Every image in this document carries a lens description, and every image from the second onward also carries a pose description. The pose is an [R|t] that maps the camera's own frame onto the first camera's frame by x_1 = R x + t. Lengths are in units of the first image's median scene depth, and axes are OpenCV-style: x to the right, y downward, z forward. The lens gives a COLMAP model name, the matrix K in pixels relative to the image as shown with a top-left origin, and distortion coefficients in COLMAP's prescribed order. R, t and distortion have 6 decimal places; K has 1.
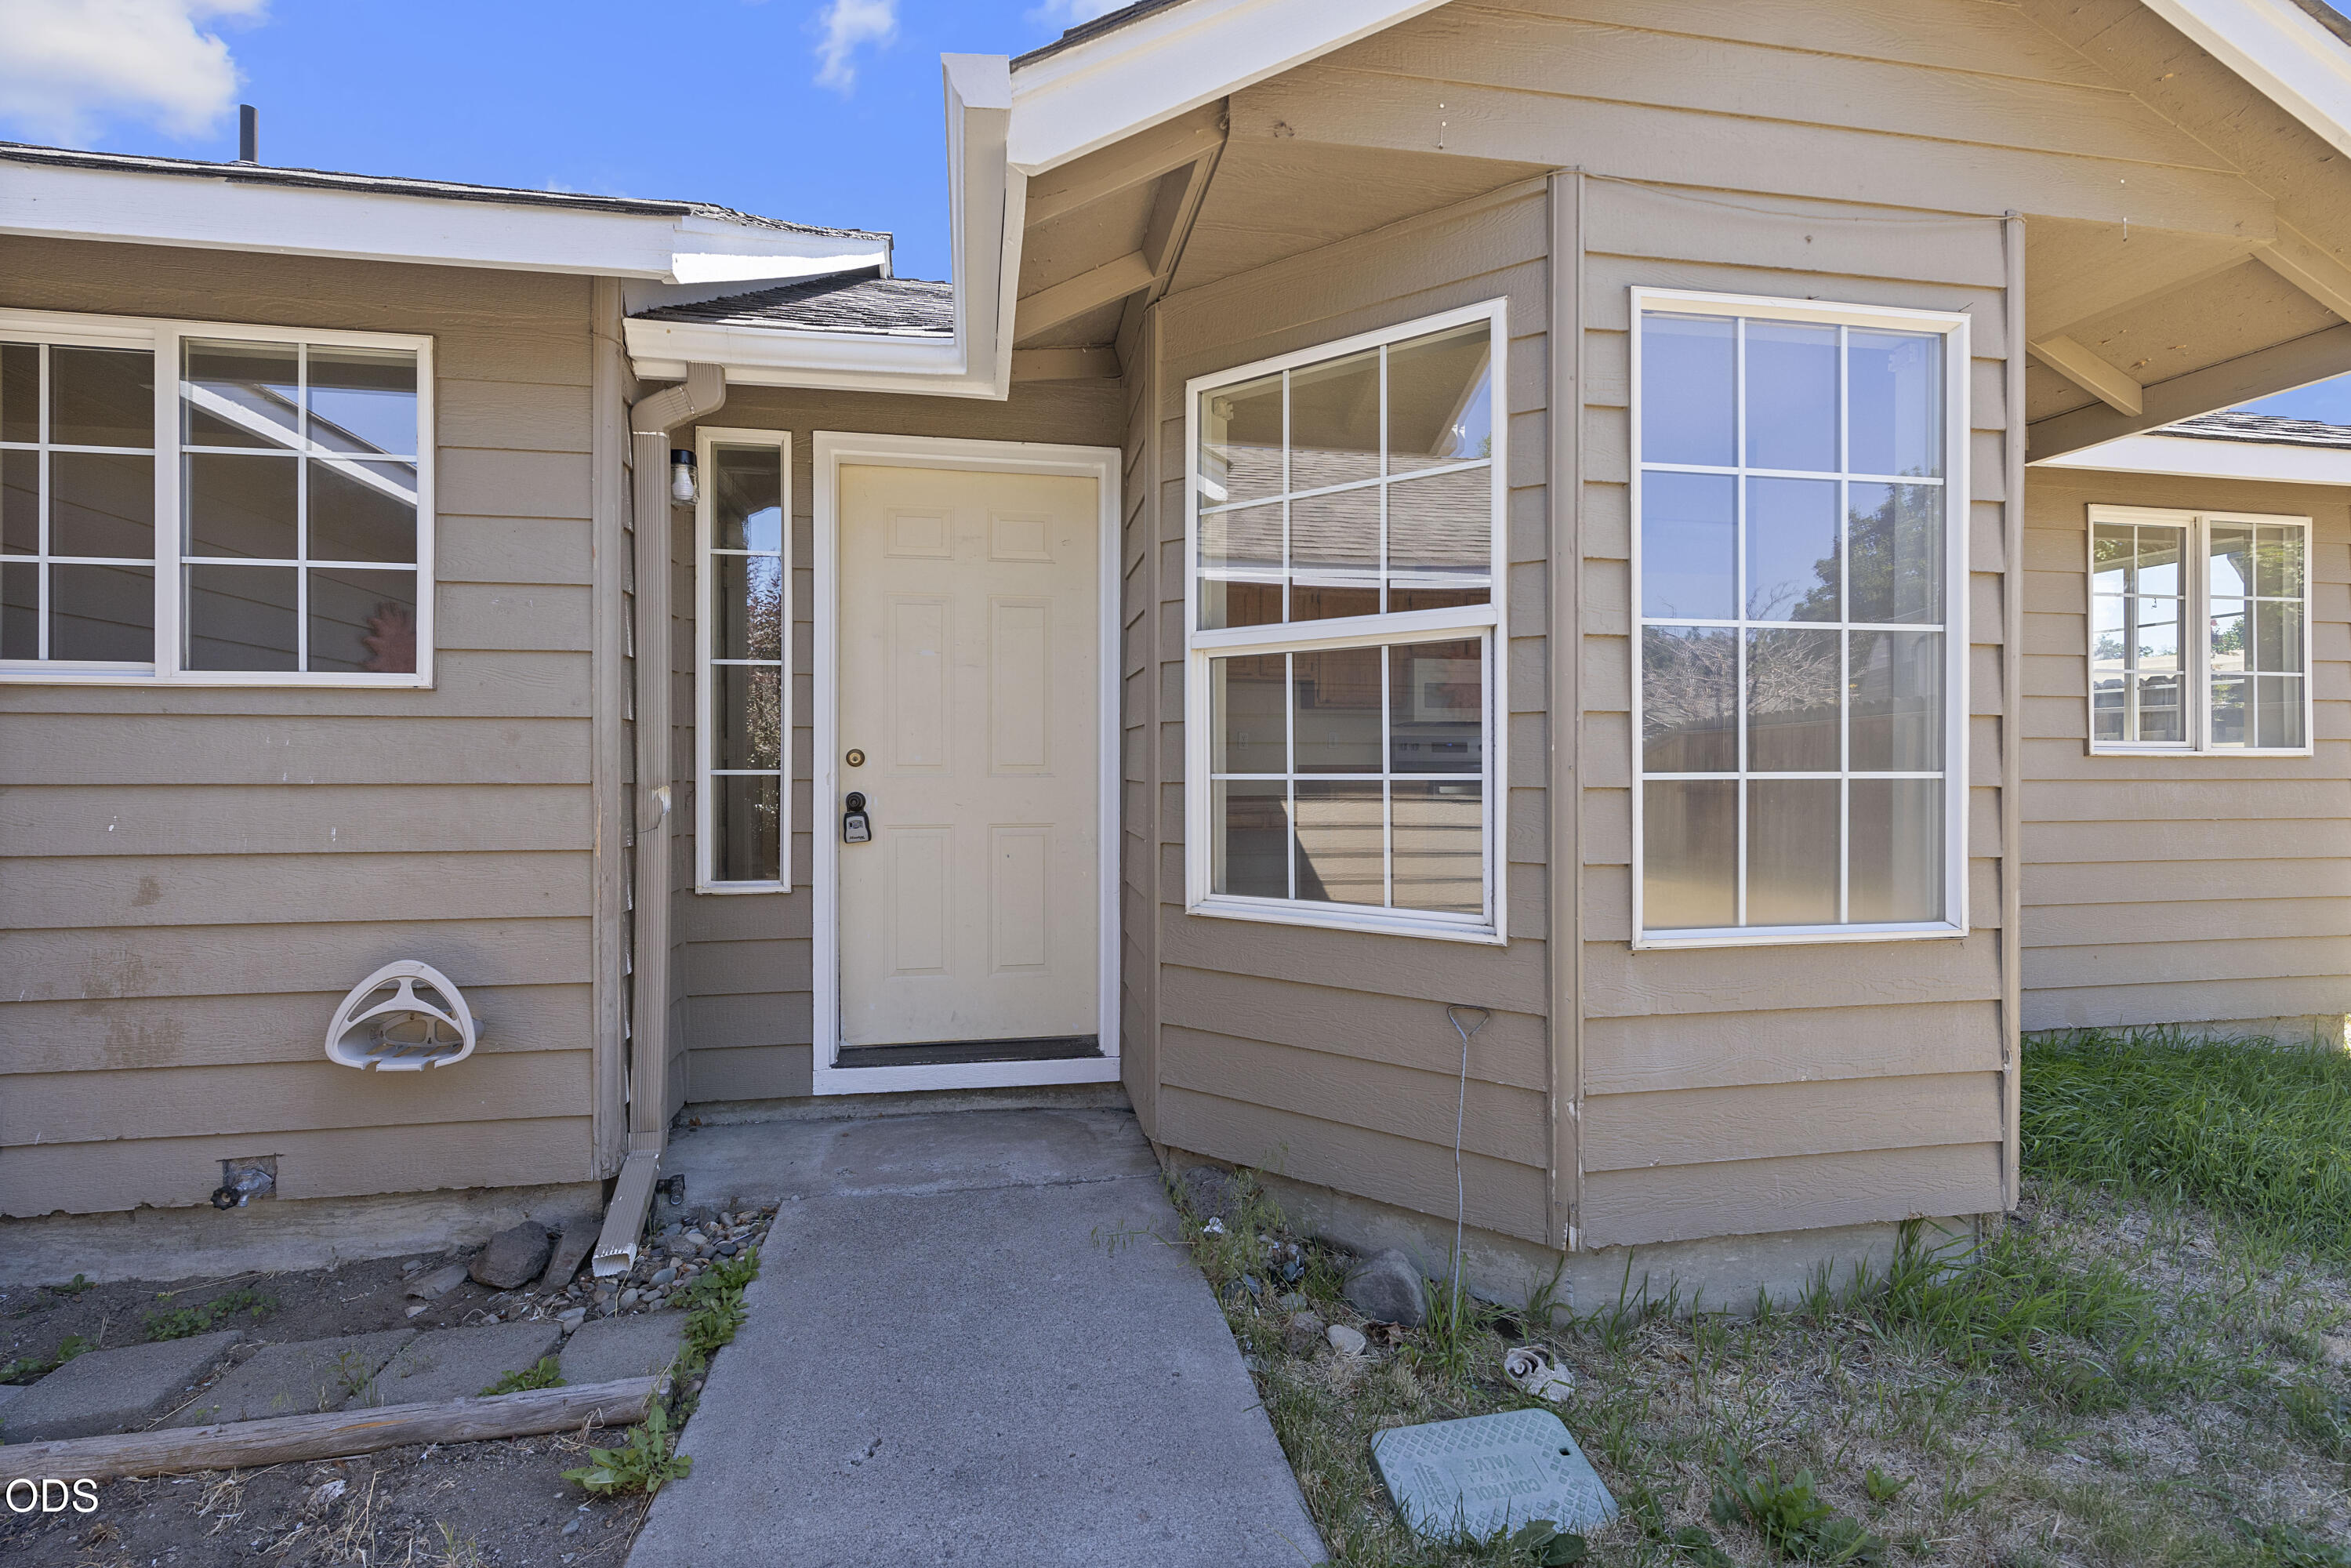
lens RADIAL K [[1030.4, 0, 1171.4], [0, 1030.4, 766.0], [0, 0, 1]] dist [0.000453, 0.000395]
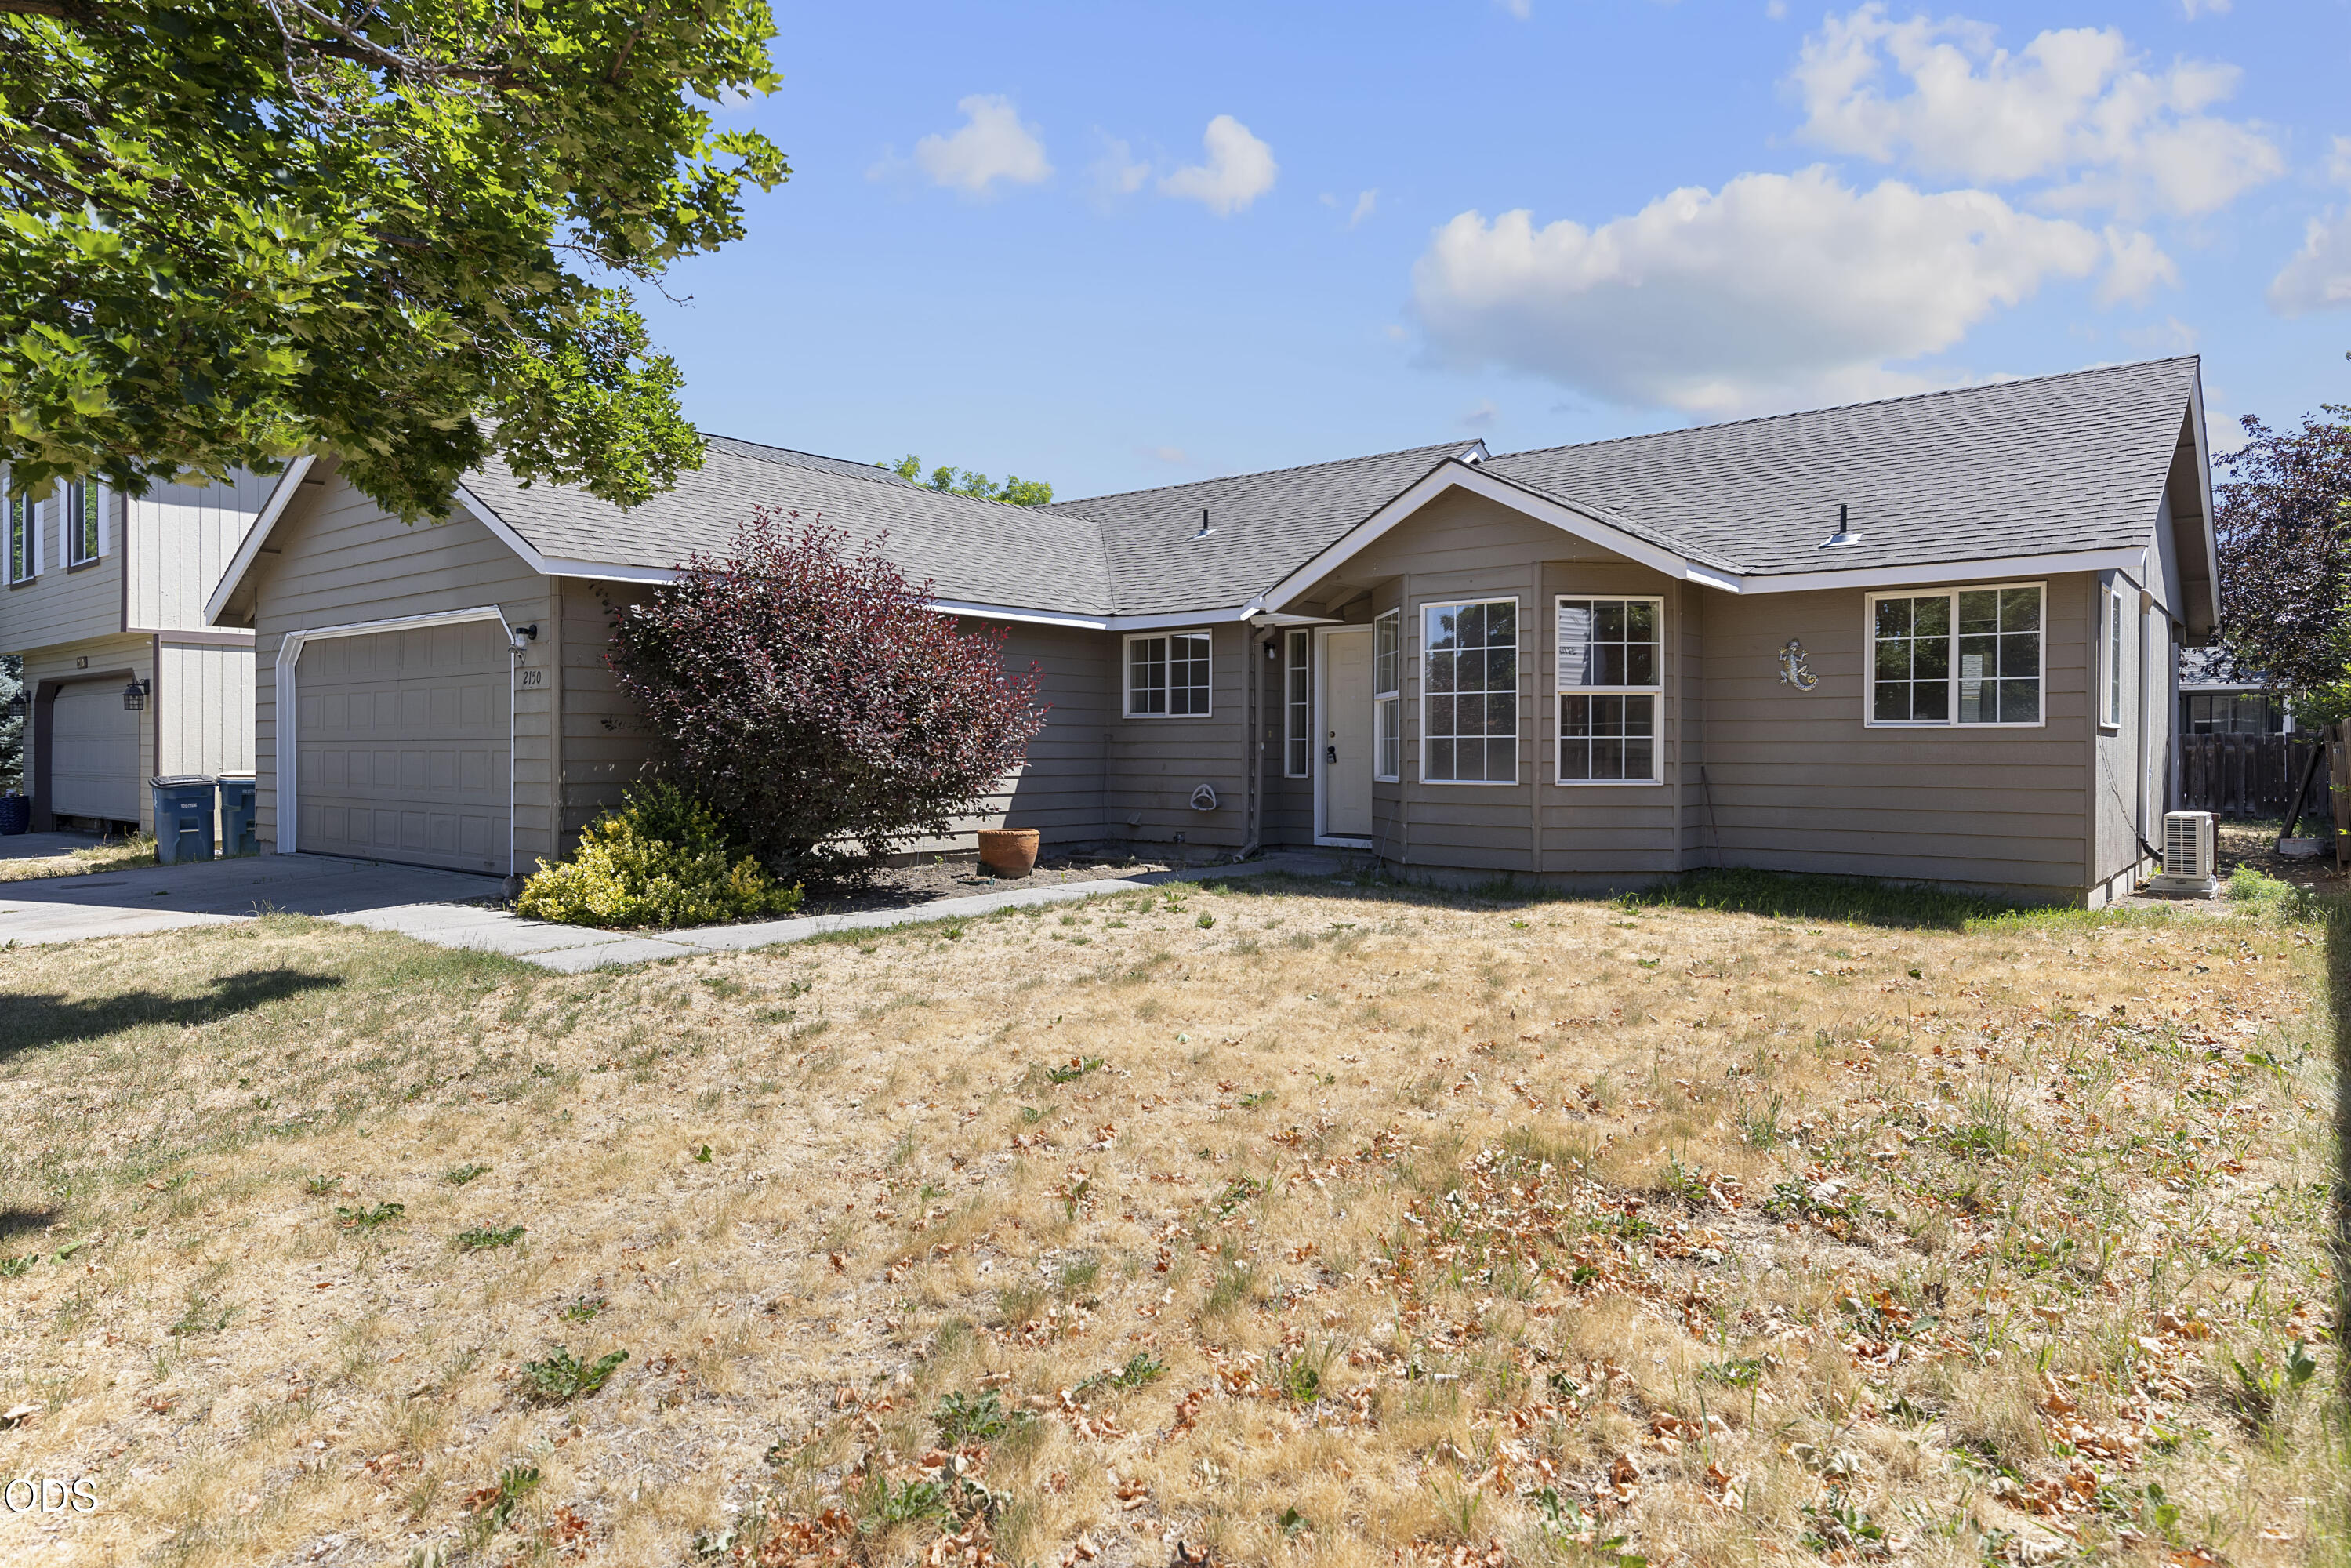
lens RADIAL K [[1360.4, 0, 1179.9], [0, 1360.4, 771.4], [0, 0, 1]] dist [-0.000418, -0.000018]
pose [[0.655212, 0.011933, -0.755351, 2.461420], [-0.003560, 0.999913, 0.012709, 0.052107], [0.755437, -0.005638, 0.655198, -1.965358]]
